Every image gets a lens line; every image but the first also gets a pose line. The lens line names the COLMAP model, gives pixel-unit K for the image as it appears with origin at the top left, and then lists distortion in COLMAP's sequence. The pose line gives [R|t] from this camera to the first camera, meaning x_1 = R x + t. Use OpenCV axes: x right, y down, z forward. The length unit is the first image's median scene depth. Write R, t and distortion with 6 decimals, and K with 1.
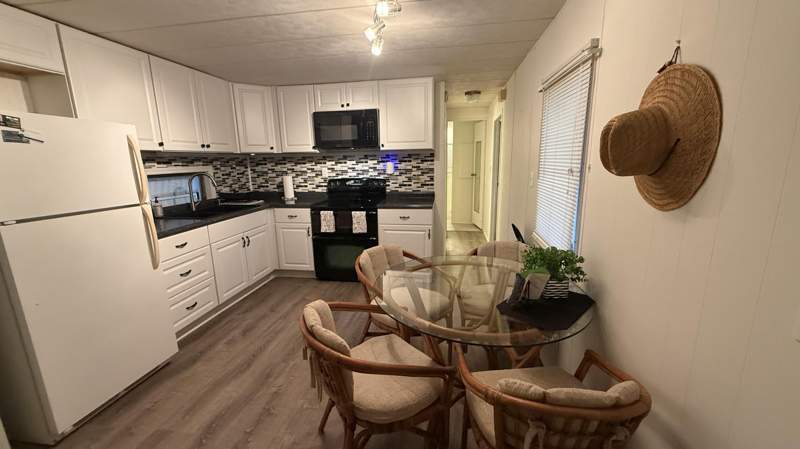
lens RADIAL K [[319.0, 0, 400.0], [0, 319.0, 225.3], [0, 0, 1]] dist [0.000166, 0.000206]
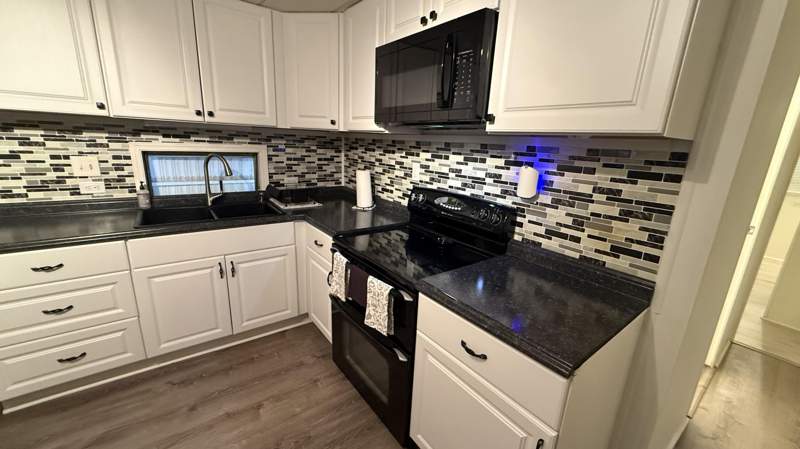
lens RADIAL K [[319.0, 0, 398.6], [0, 319.0, 225.7], [0, 0, 1]] dist [0.000166, 0.000206]
pose [[0.711090, 0.232386, -0.663587, 0.122704], [-0.204022, 0.971391, 0.121551, -0.145410], [0.672849, 0.048952, 0.738158, 0.625352]]
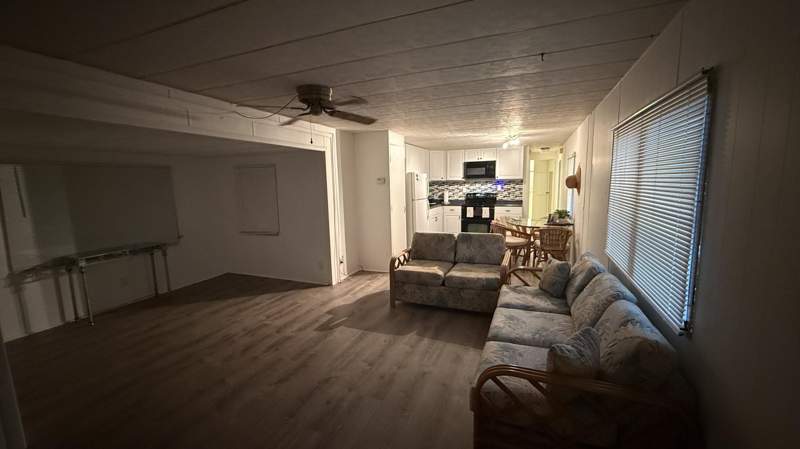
lens RADIAL K [[319.0, 0, 399.5], [0, 319.0, 223.4], [0, 0, 1]] dist [0.000166, 0.000206]
pose [[0.971793, 0.031576, -0.233710, -0.165261], [-0.048319, 0.996632, -0.066263, 0.205961], [0.230831, 0.075686, 0.970046, -1.072318]]
